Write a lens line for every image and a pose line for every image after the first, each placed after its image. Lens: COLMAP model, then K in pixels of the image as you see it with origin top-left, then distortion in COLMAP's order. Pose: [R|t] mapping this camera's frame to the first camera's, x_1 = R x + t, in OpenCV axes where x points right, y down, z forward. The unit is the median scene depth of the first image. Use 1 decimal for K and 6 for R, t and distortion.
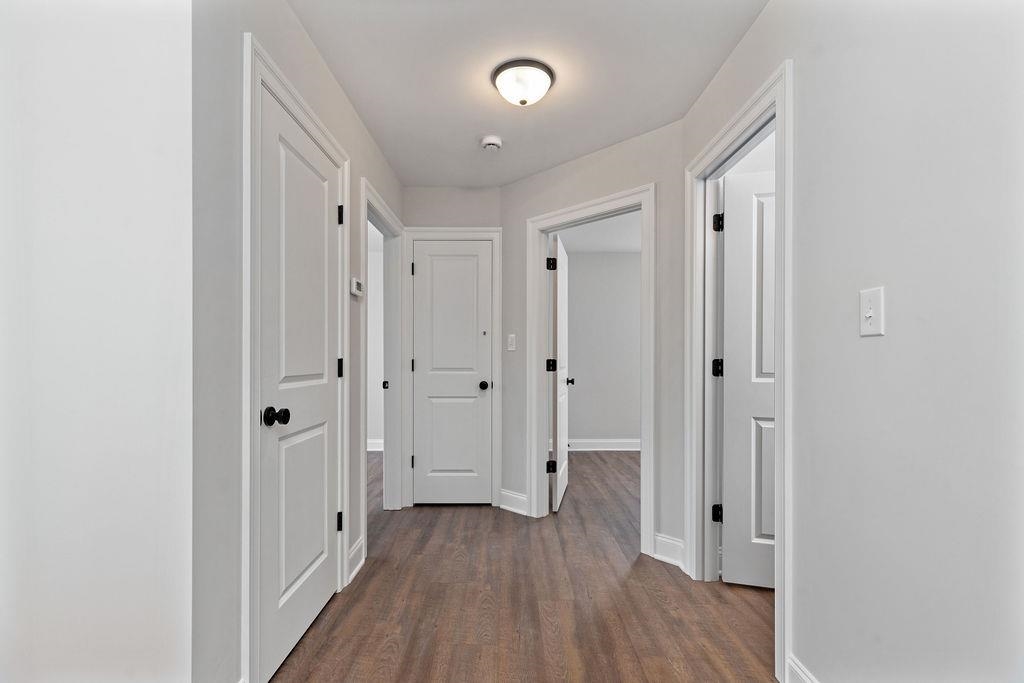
lens RADIAL K [[459.1, 0, 505.6], [0, 459.1, 359.5], [0, 0, 1]] dist [0.005143, 0.000138]
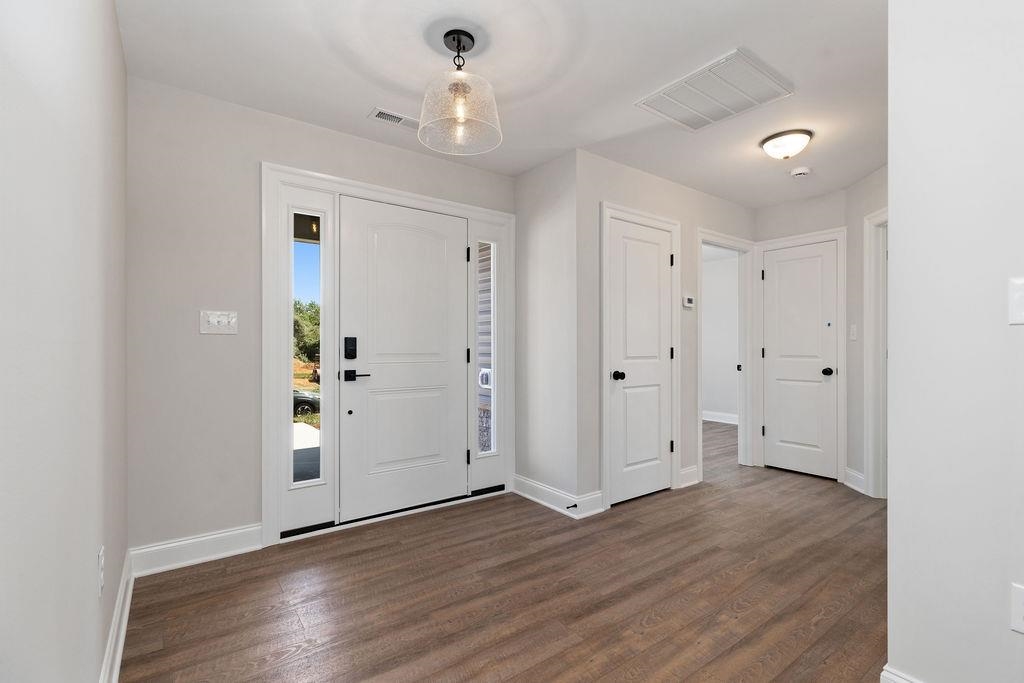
lens RADIAL K [[459.1, 0, 511.3], [0, 459.1, 335.8], [0, 0, 1]] dist [0.005143, 0.000138]
pose [[0.578304, -0.025876, -0.815411, 0.454816], [0.000693, 0.999512, -0.031227, 0.004599], [0.815821, 0.017494, 0.578039, -0.297444]]
